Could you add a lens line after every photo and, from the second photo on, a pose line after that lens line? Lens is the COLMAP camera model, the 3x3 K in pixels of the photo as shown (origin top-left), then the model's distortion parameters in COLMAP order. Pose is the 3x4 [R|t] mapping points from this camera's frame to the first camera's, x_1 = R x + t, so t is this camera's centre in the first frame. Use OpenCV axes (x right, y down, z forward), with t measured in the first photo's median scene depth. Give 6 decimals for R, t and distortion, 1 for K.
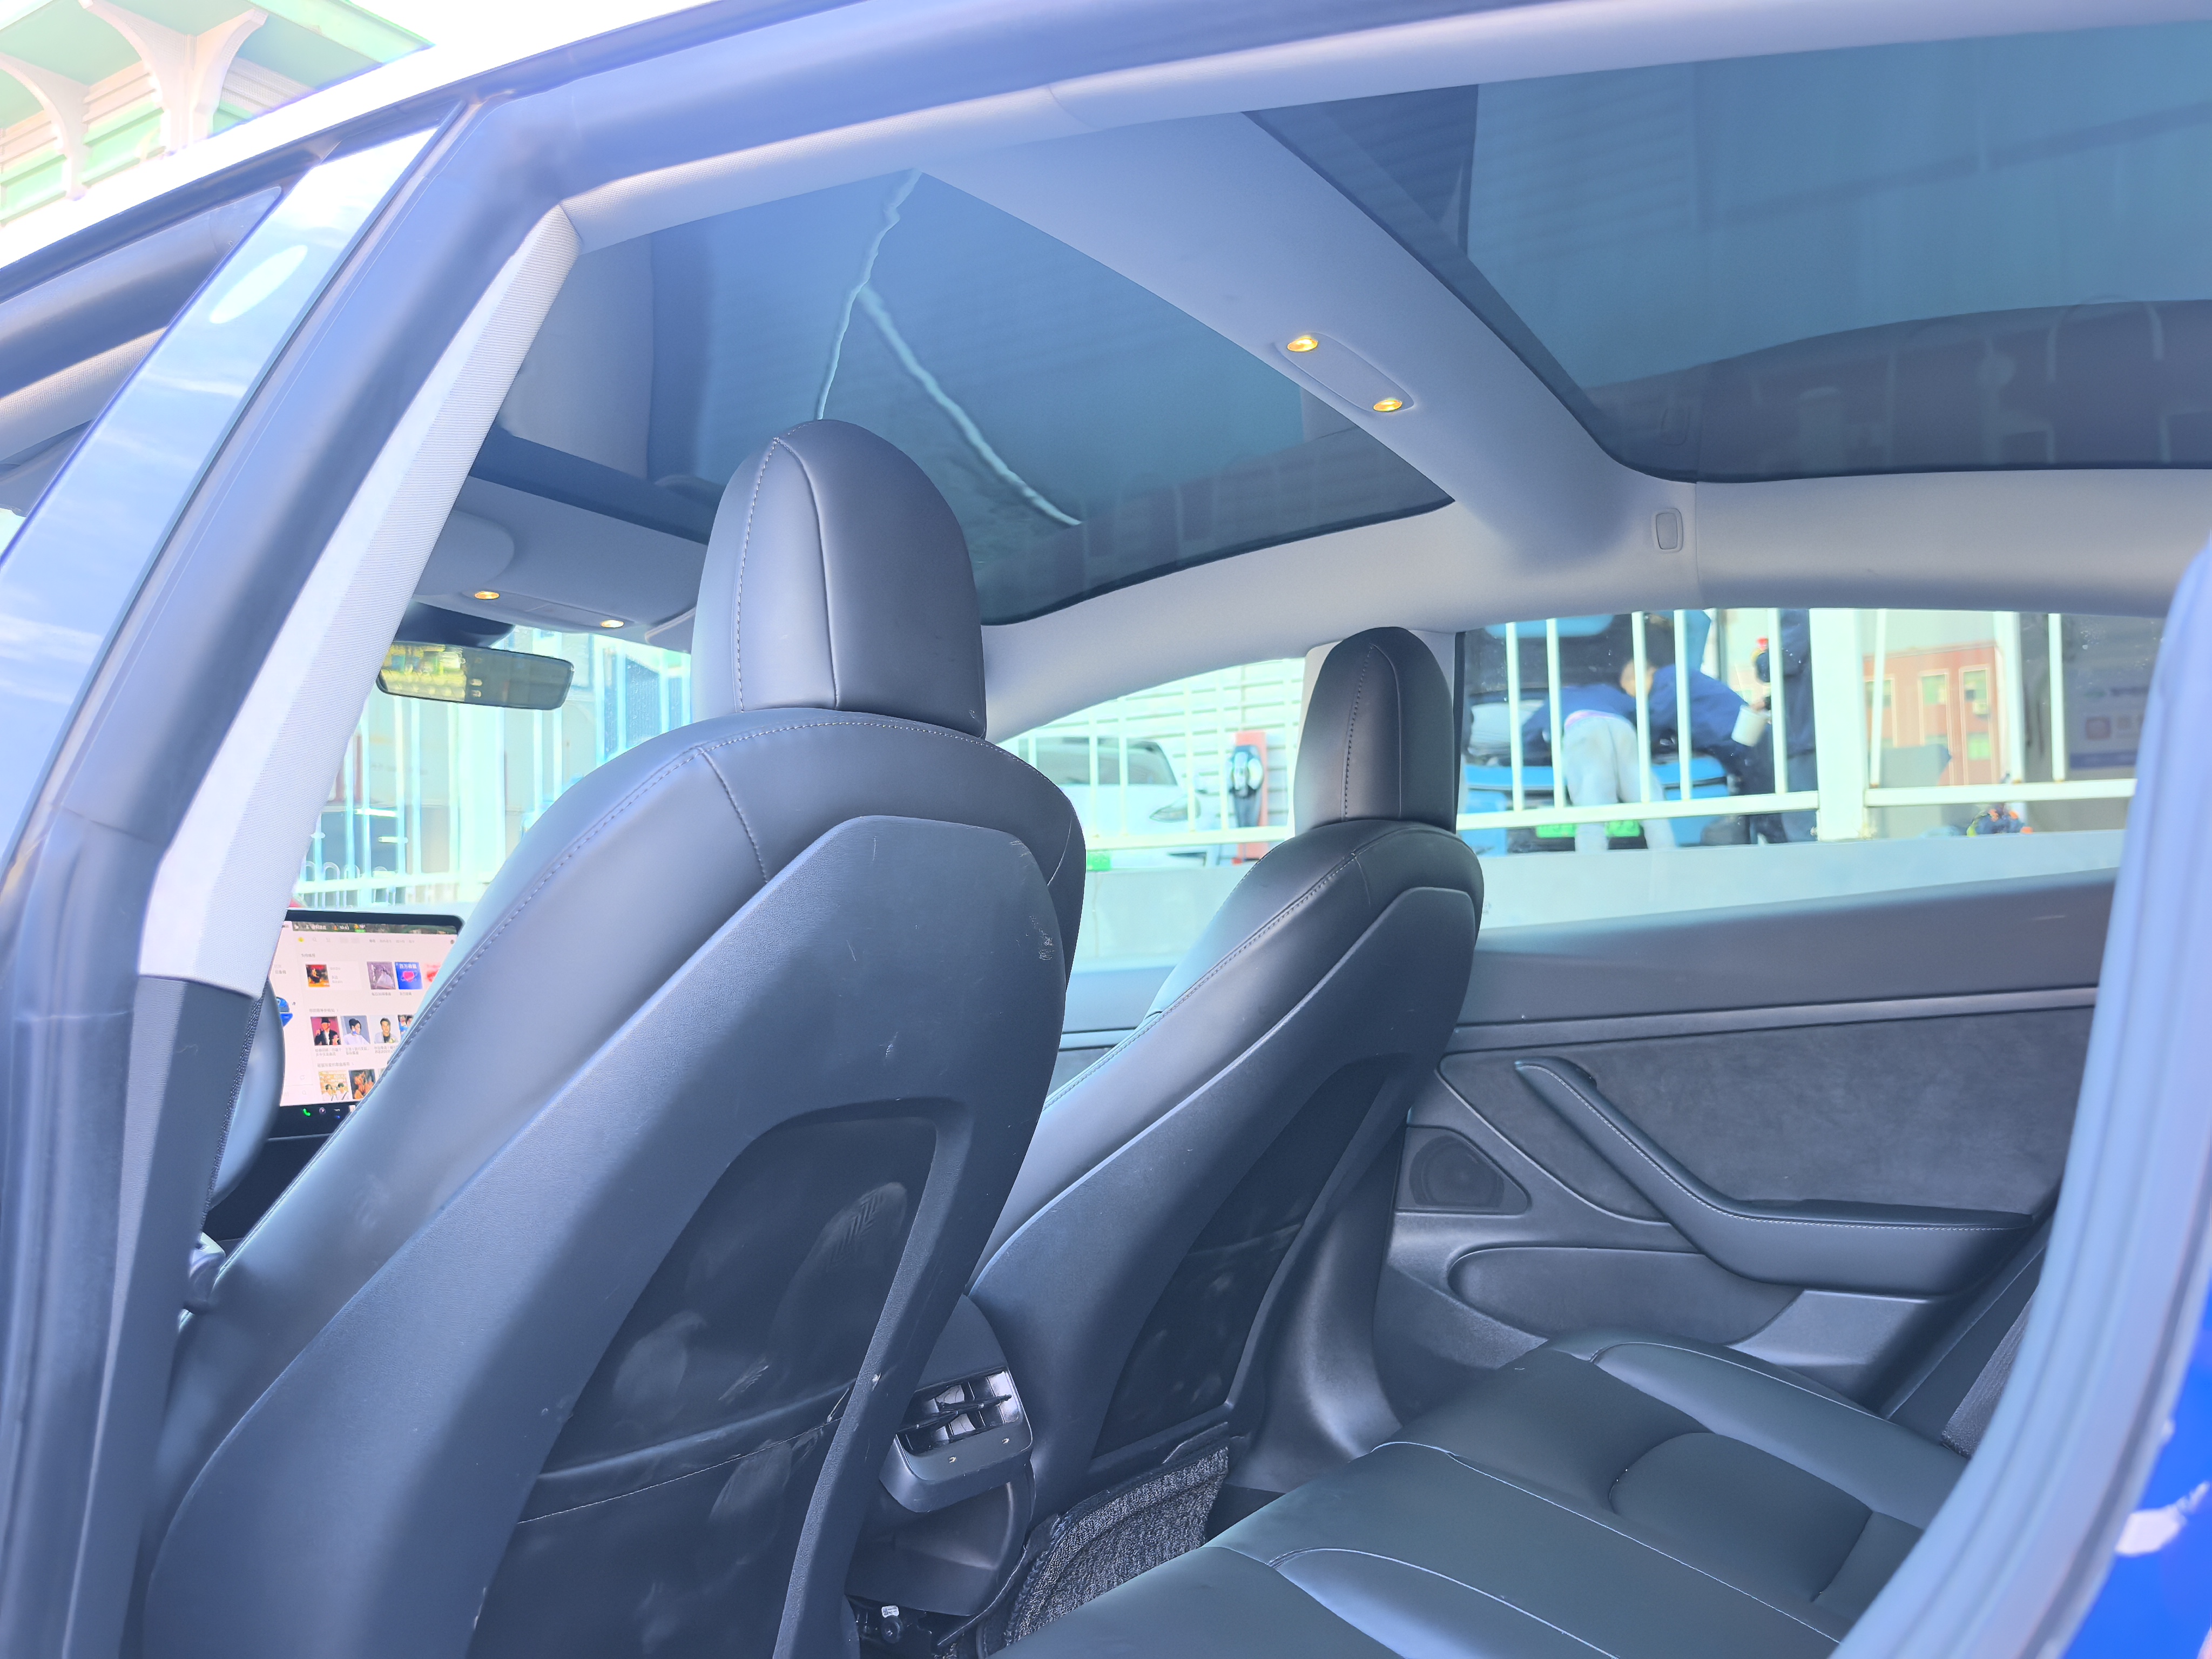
lens RADIAL K [[1791.3, 0, 1035.3], [0, 1791.3, 836.4], [0, 0, 1]] dist [0.067547, -0.129368]
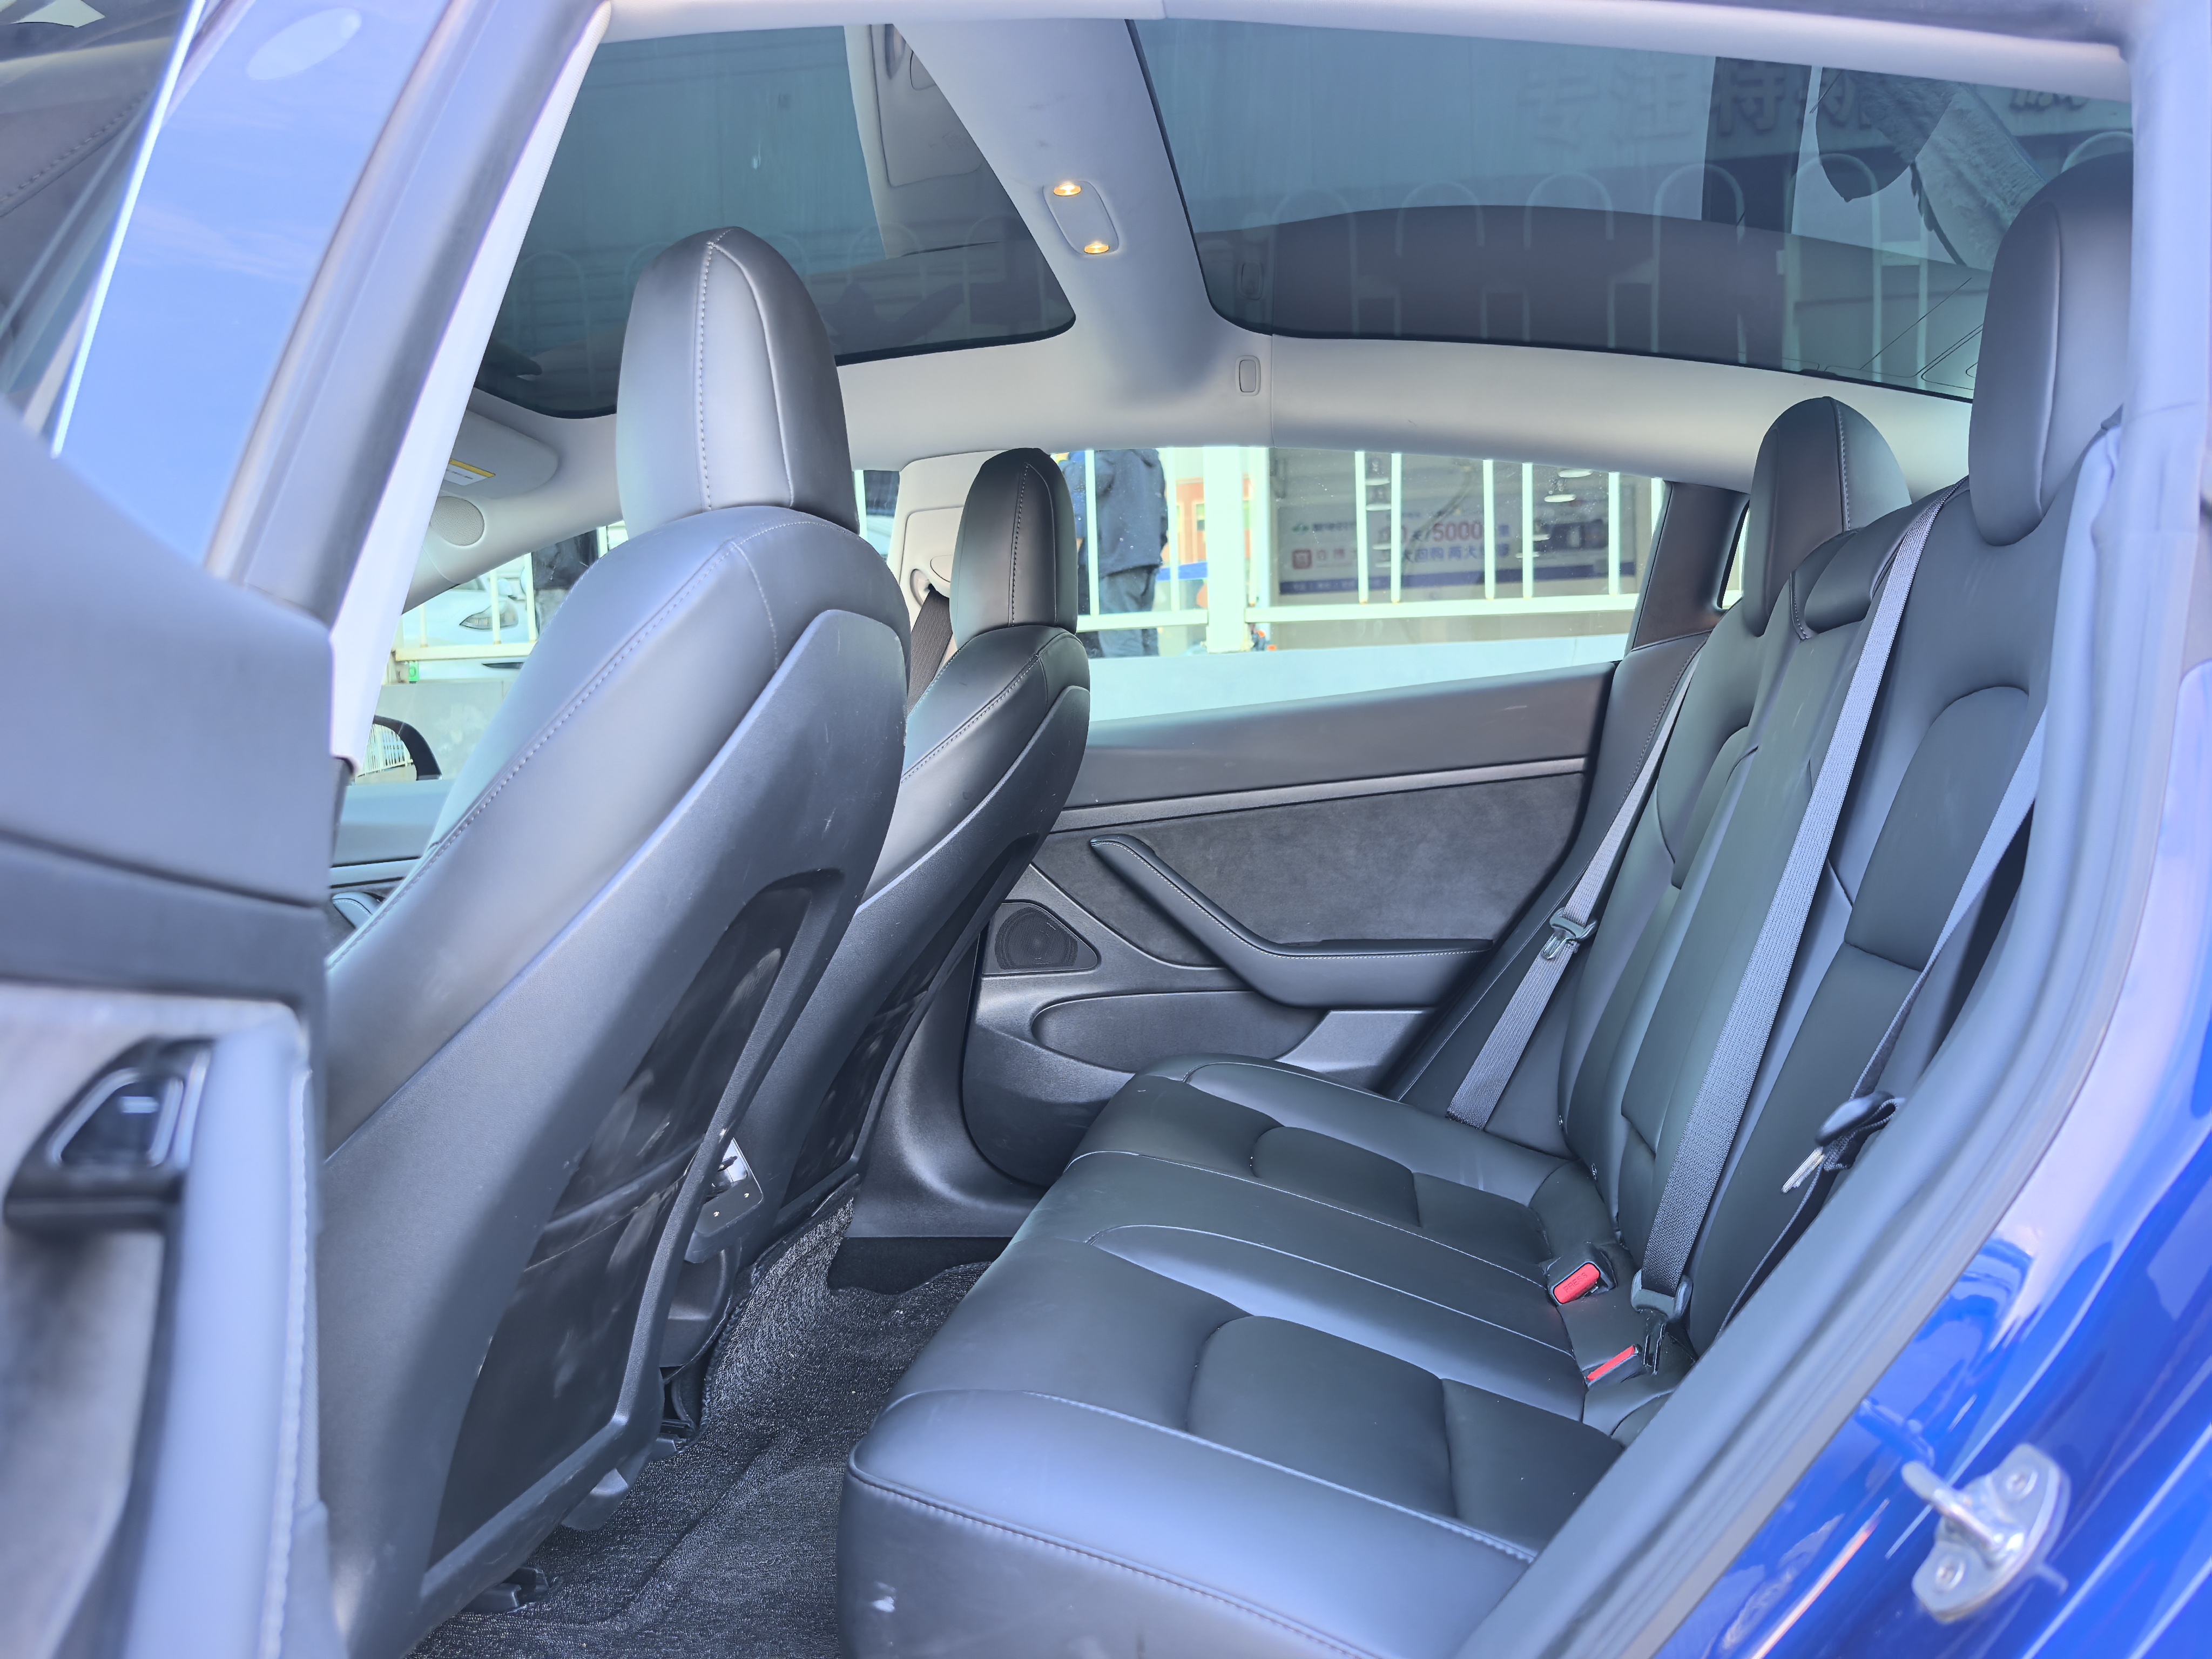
lens RADIAL K [[1791.3, 0, 1087.0], [0, 1791.3, 828.4], [0, 0, 1]] dist [0.067547, -0.129368]
pose [[0.915924, -0.033563, 0.399947, -0.209726], [-0.006225, 0.995189, 0.097771, 0.007464], [-0.401304, -0.092040, 0.911309, -0.039175]]
